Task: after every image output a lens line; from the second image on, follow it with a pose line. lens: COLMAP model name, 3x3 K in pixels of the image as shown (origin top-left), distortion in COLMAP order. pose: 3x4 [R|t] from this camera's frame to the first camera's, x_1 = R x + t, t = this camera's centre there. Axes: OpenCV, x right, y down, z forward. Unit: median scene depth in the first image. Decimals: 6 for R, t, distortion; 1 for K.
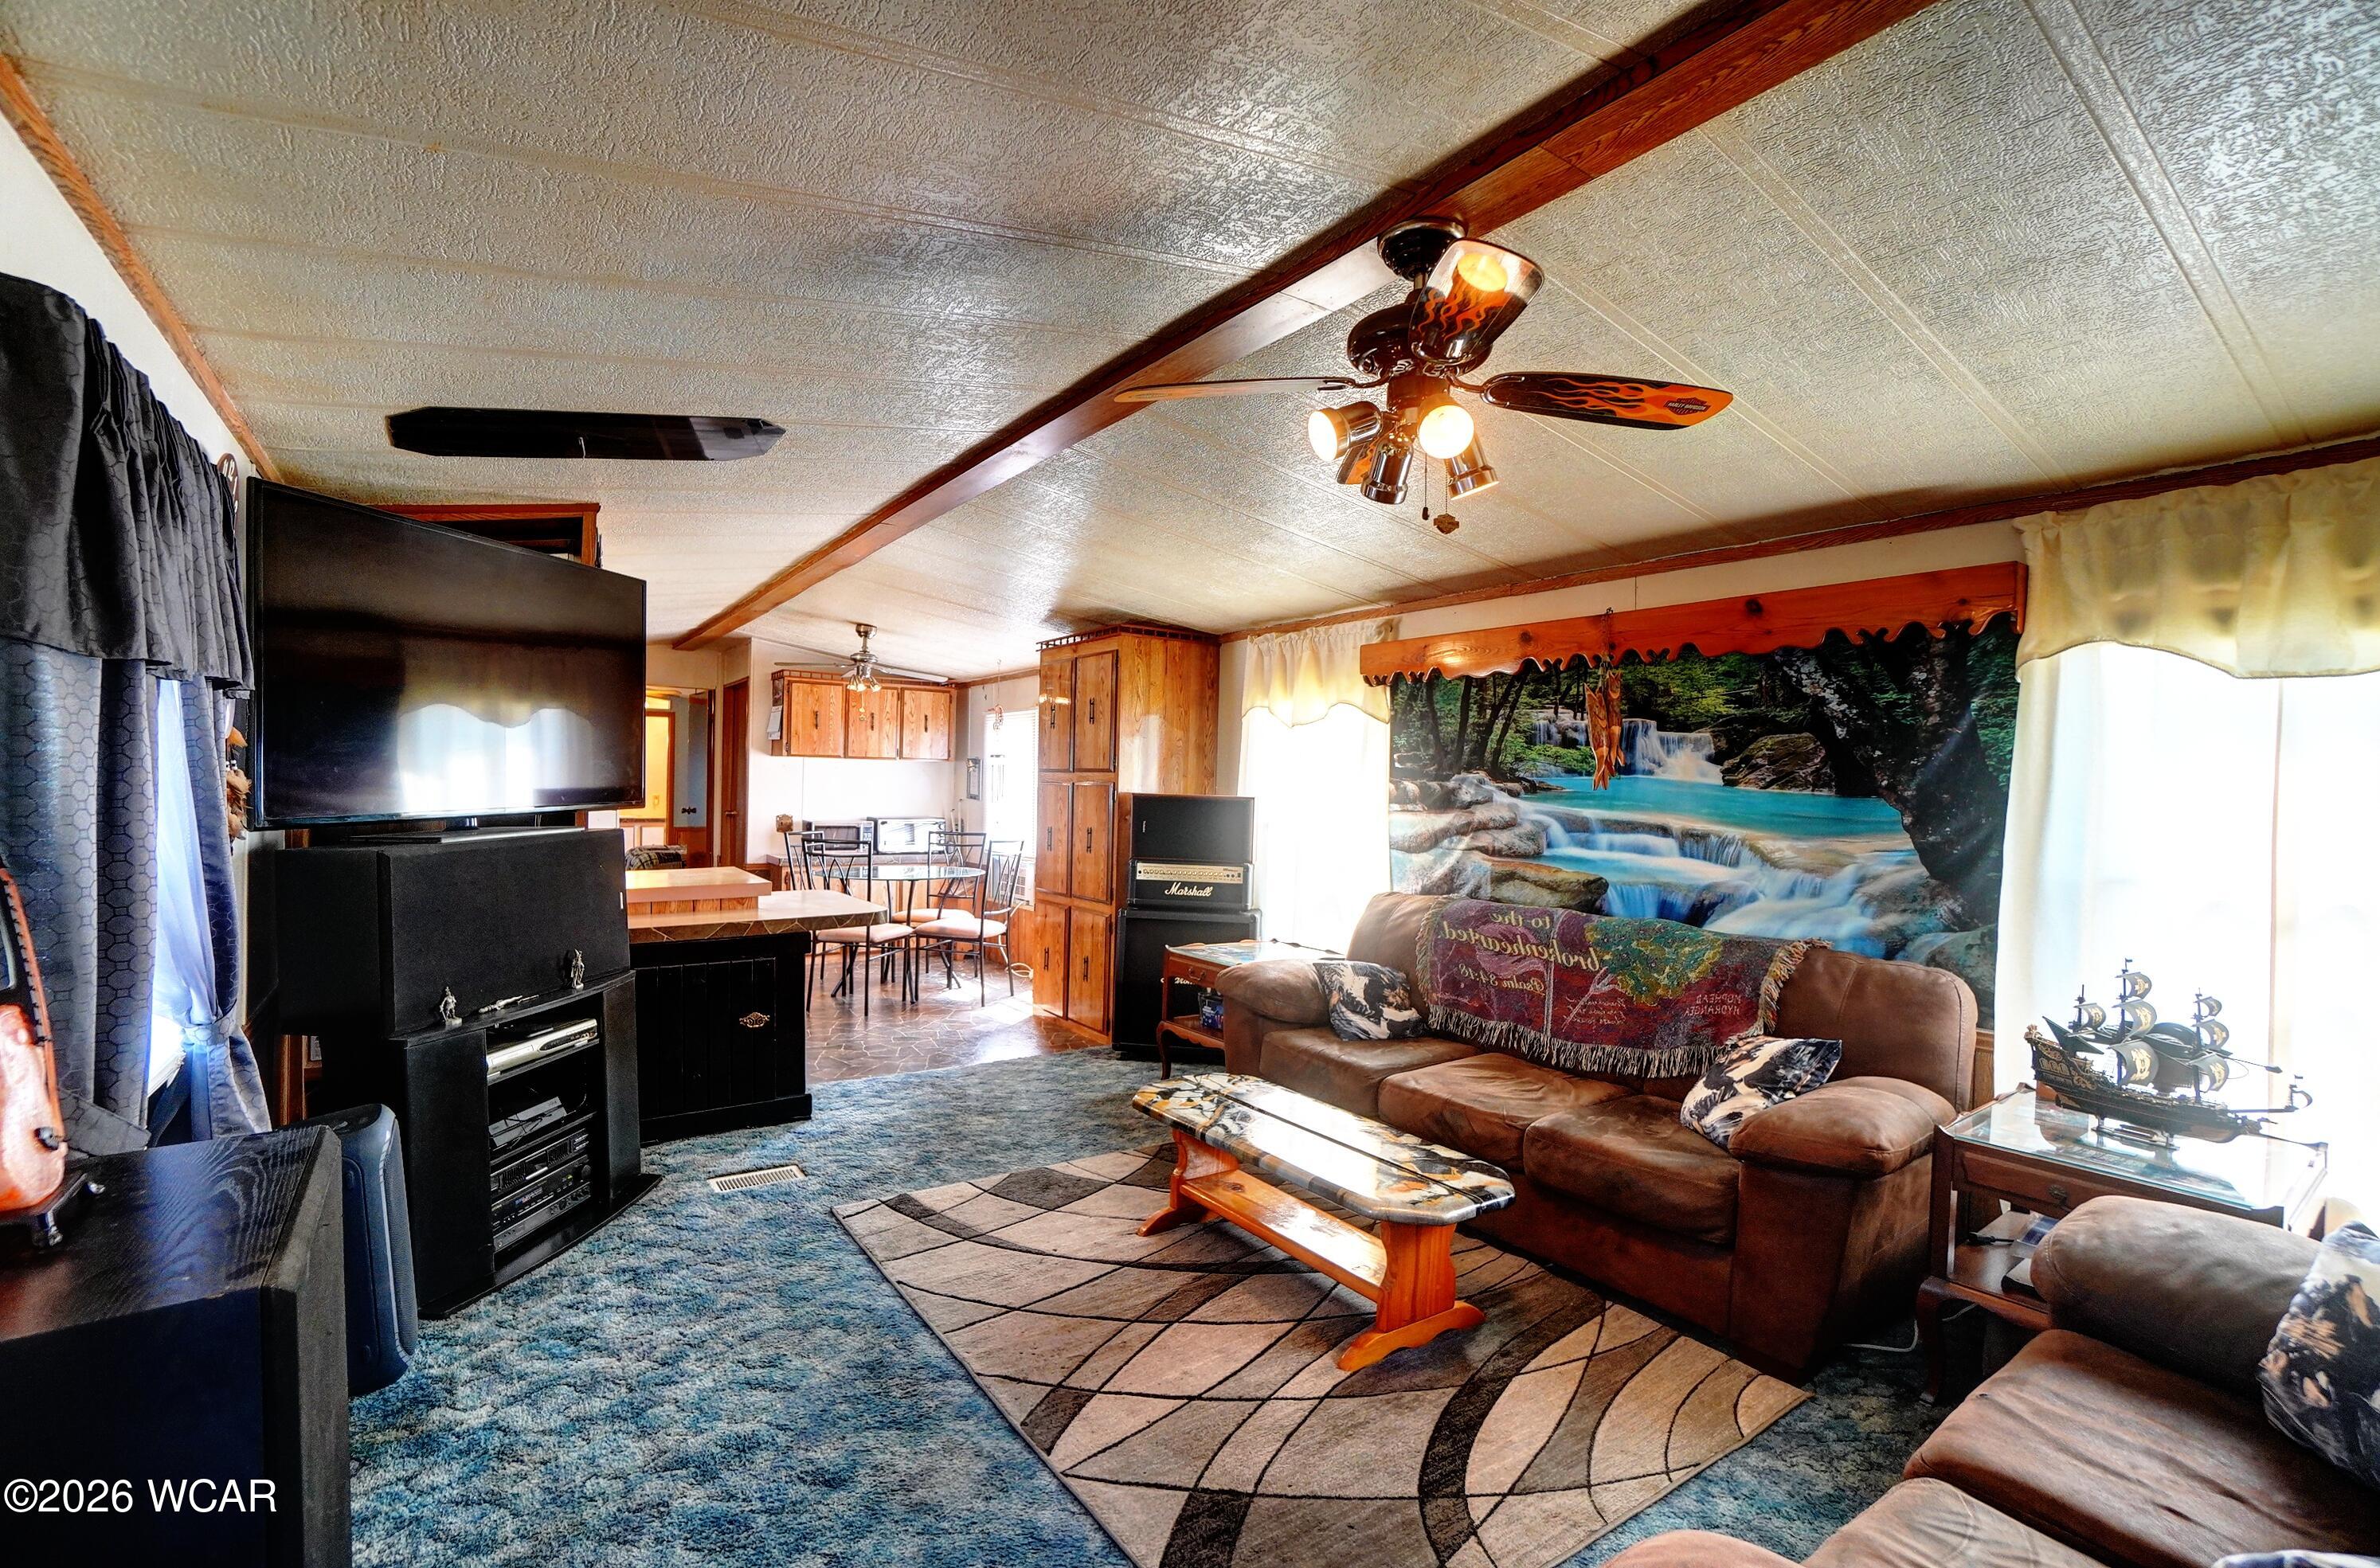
lens RADIAL K [[1056.1, 0, 1165.7], [0, 1056.1, 779.7], [0, 0, 1]] dist [-0.067272, 0.024519]
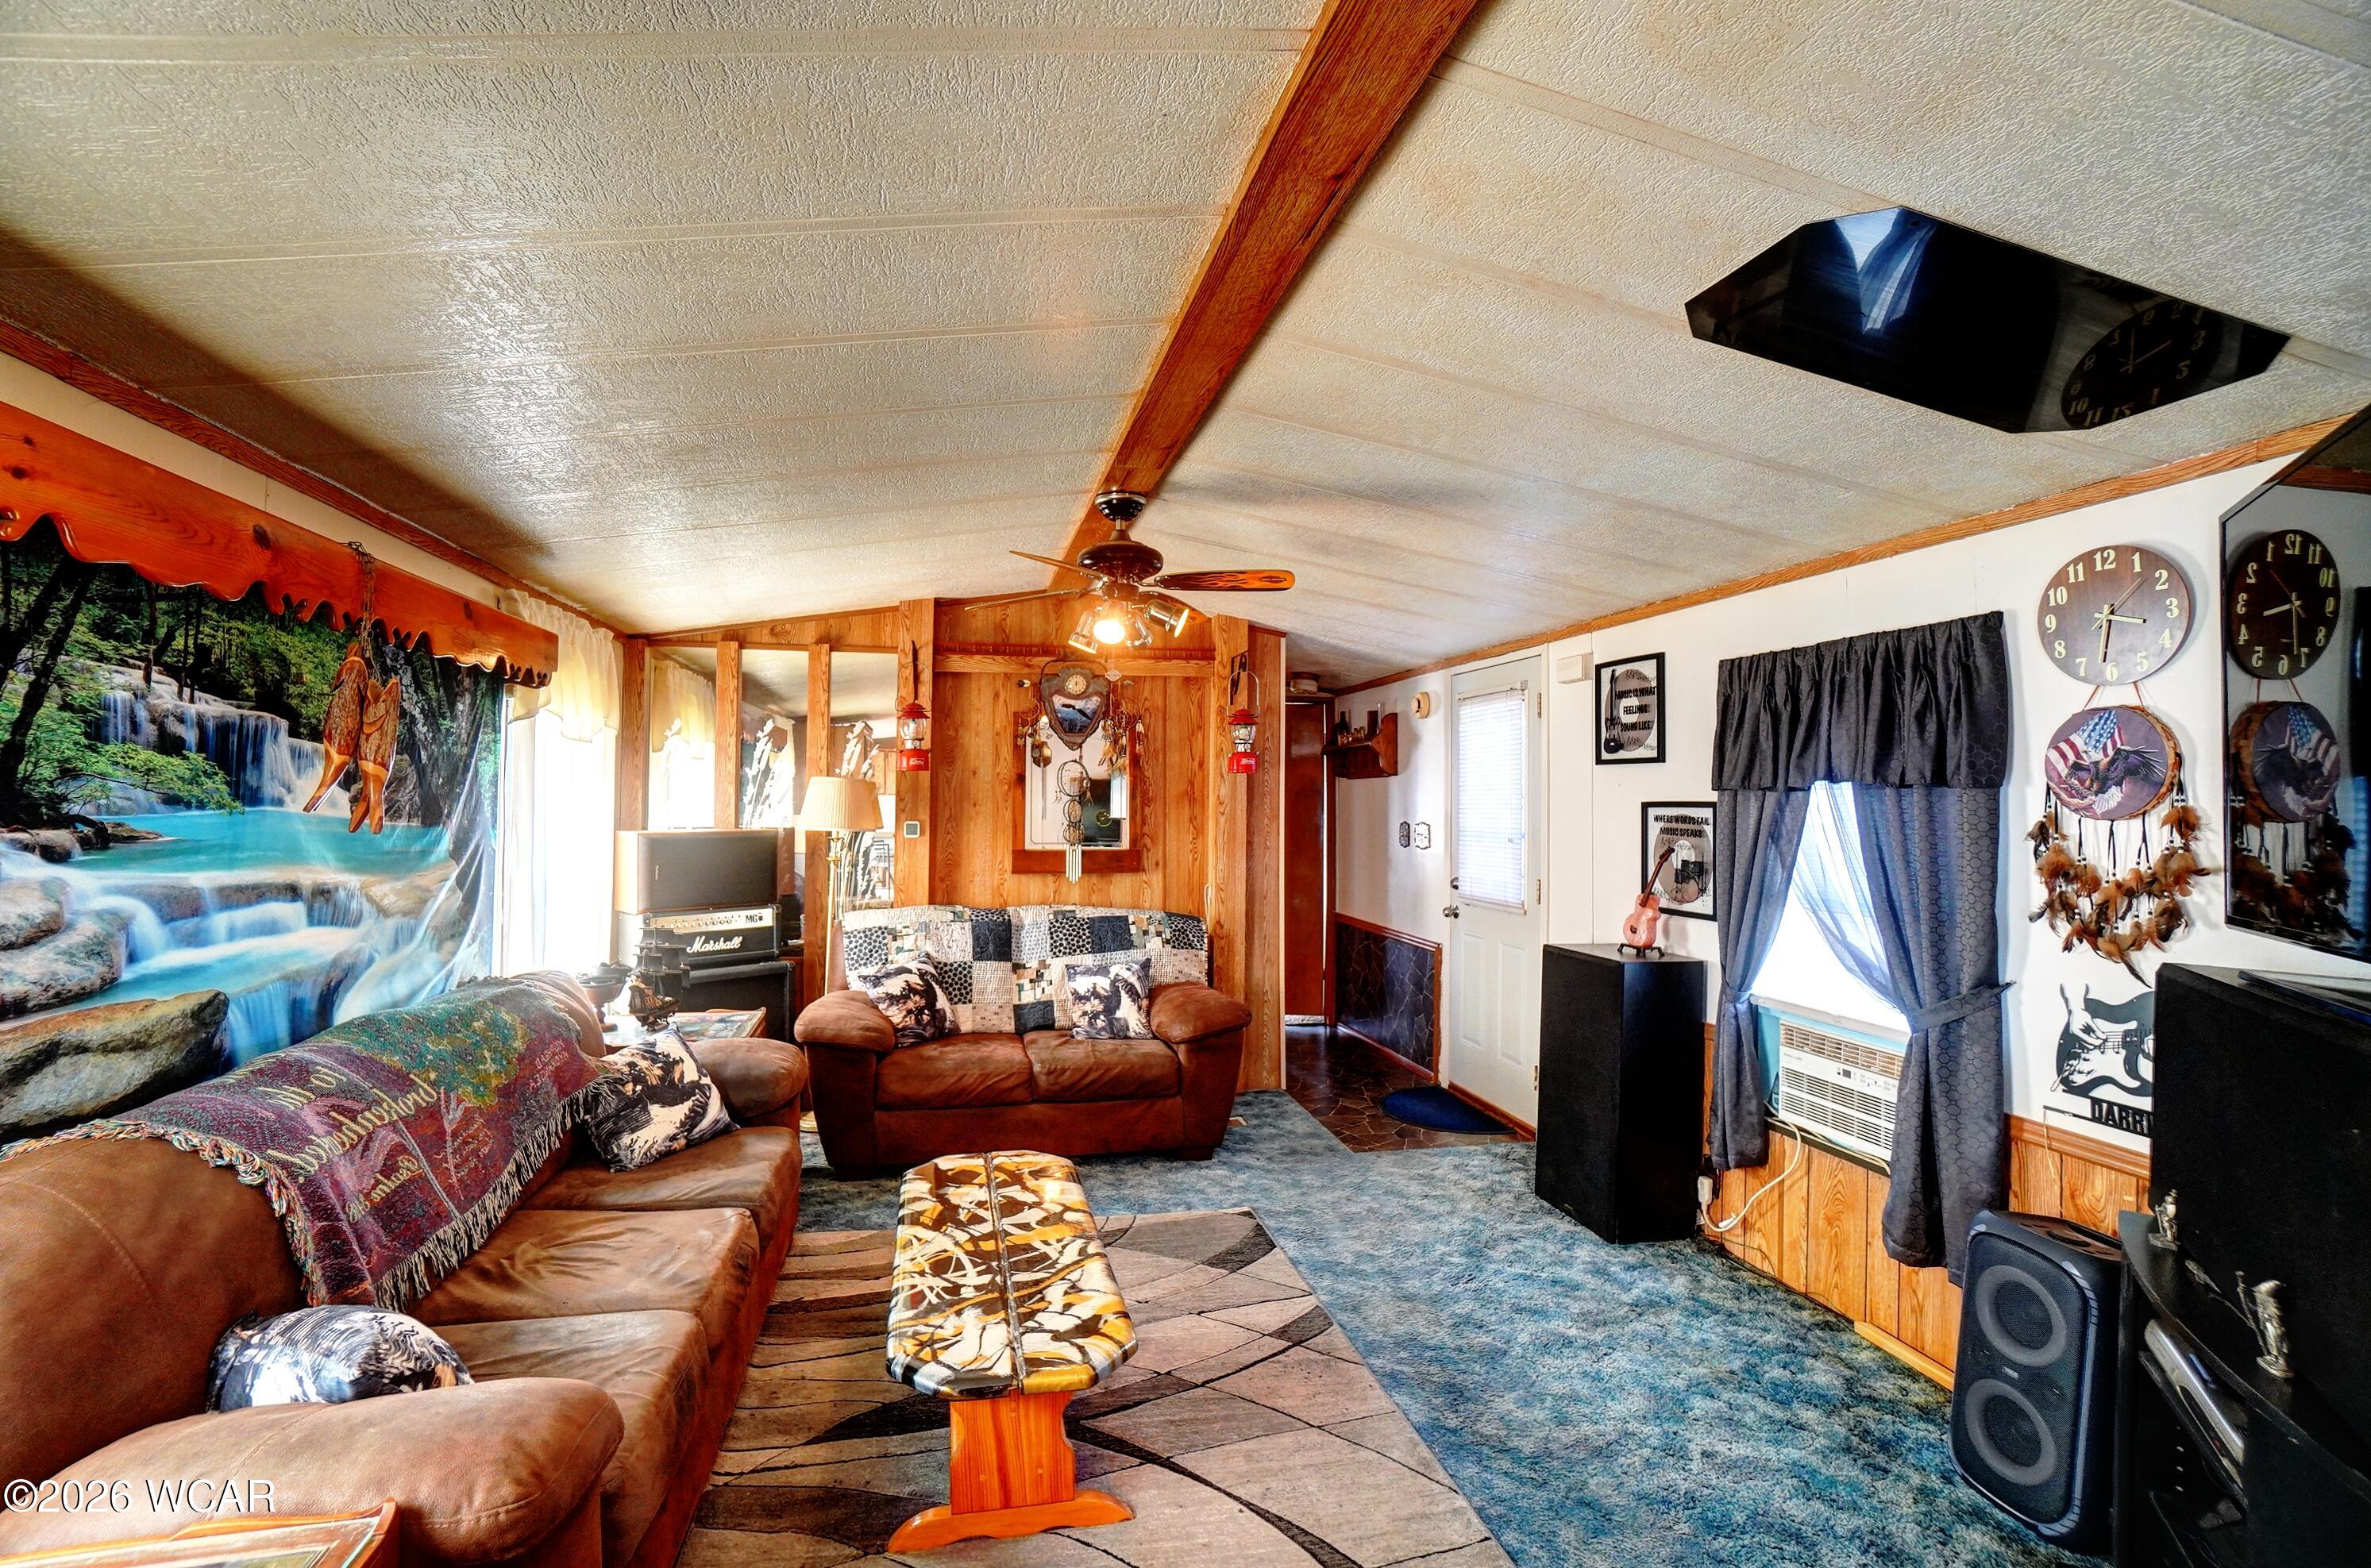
lens RADIAL K [[1062.9, 0, 1154.8], [0, 1062.9, 780.4], [0, 0, 1]] dist [-0.066368, 0.028218]
pose [[-0.917873, -0.017389, 0.396492, -0.238511], [-0.024647, 0.999609, -0.013217, -0.022587], [-0.396107, -0.021903, -0.917943, 1.240411]]
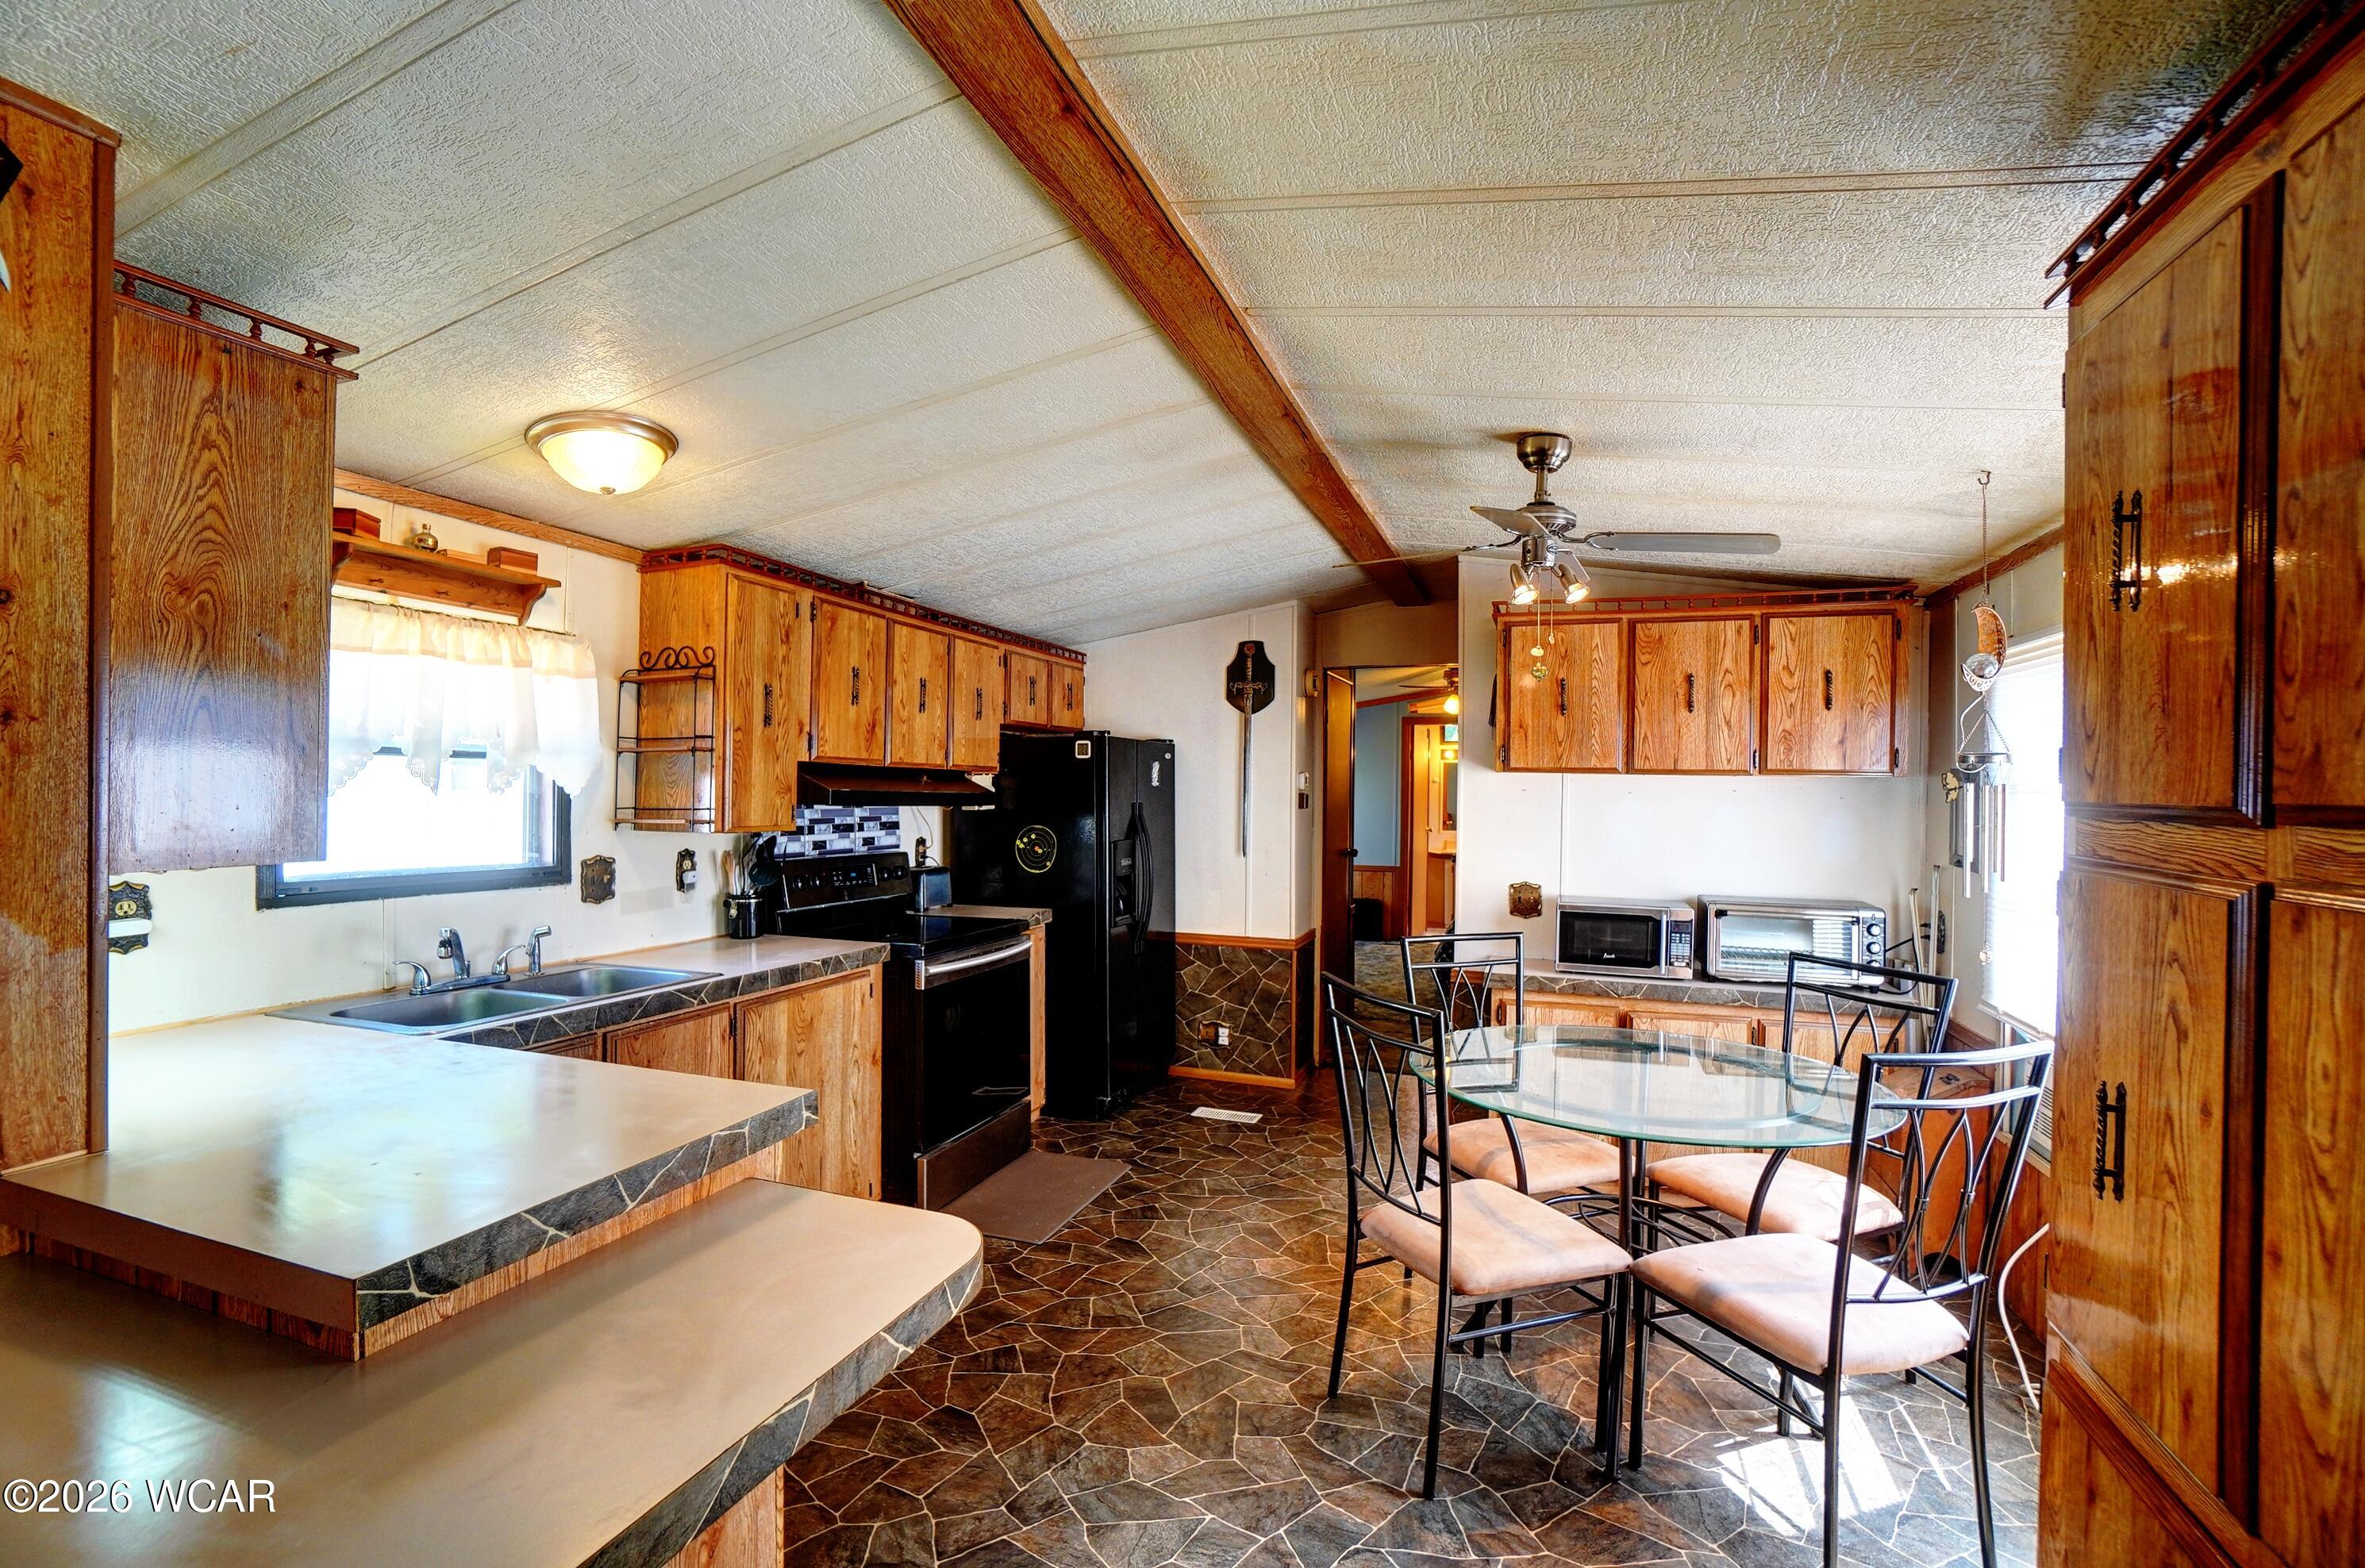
lens RADIAL K [[1049.4, 0, 1158.4], [0, 1049.4, 779.7], [0, 0, 1]] dist [-0.067272, 0.024519]
pose [[0.576468, -0.015288, -0.816976, -0.087465], [-0.001558, 0.999803, -0.019809, -0.016062], [0.817118, 0.012692, 0.576331, 1.092911]]
